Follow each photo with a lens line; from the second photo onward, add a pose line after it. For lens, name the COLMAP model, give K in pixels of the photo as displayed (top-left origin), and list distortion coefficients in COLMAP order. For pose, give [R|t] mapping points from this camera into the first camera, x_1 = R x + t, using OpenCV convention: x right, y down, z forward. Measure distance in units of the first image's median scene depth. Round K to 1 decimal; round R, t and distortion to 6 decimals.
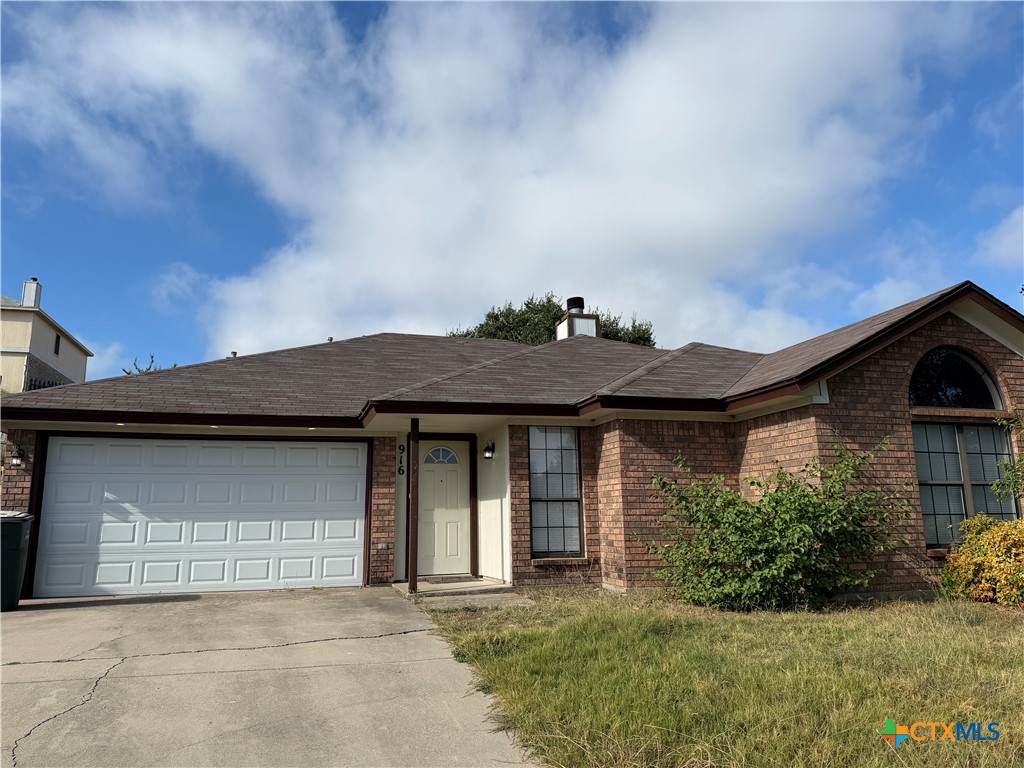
lens RADIAL K [[720.6, 0, 513.5], [0, 720.6, 381.0], [0, 0, 1]] dist [0.156325, -0.245974]
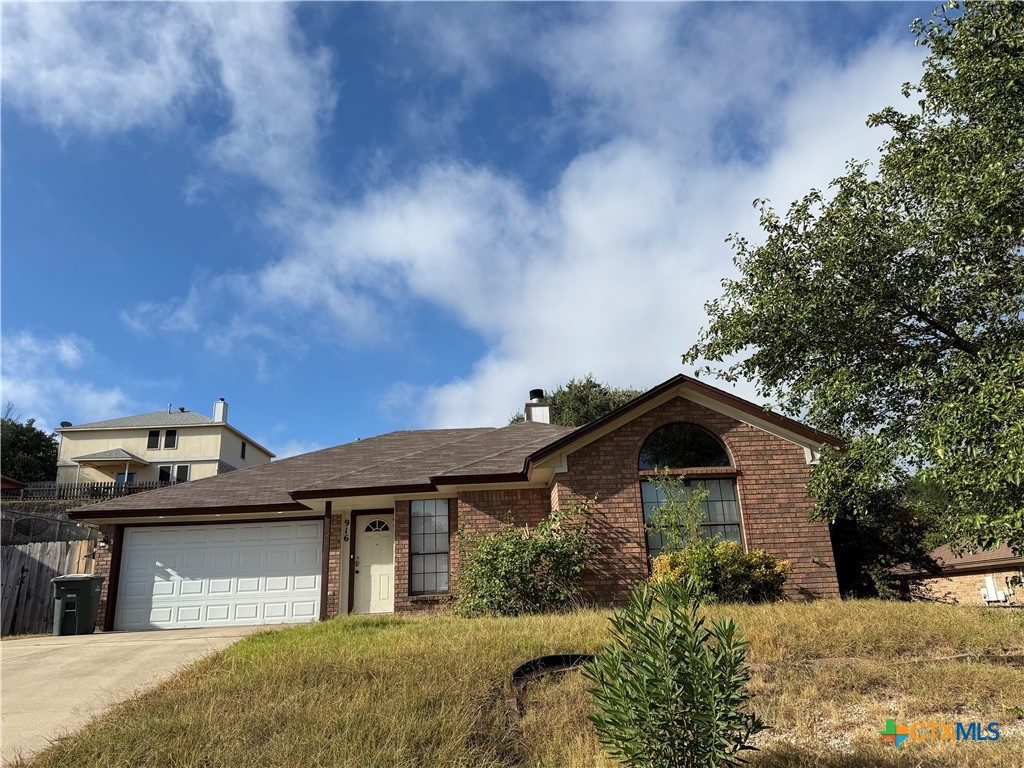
lens RADIAL K [[720.6, 0, 513.5], [0, 720.6, 381.0], [0, 0, 1]] dist [0.156325, -0.245974]
pose [[0.965034, -0.101666, -0.241605, 0.597127], [0.078113, 0.991382, -0.105164, -0.004837], [0.250214, 0.082614, 0.964659, -0.348151]]
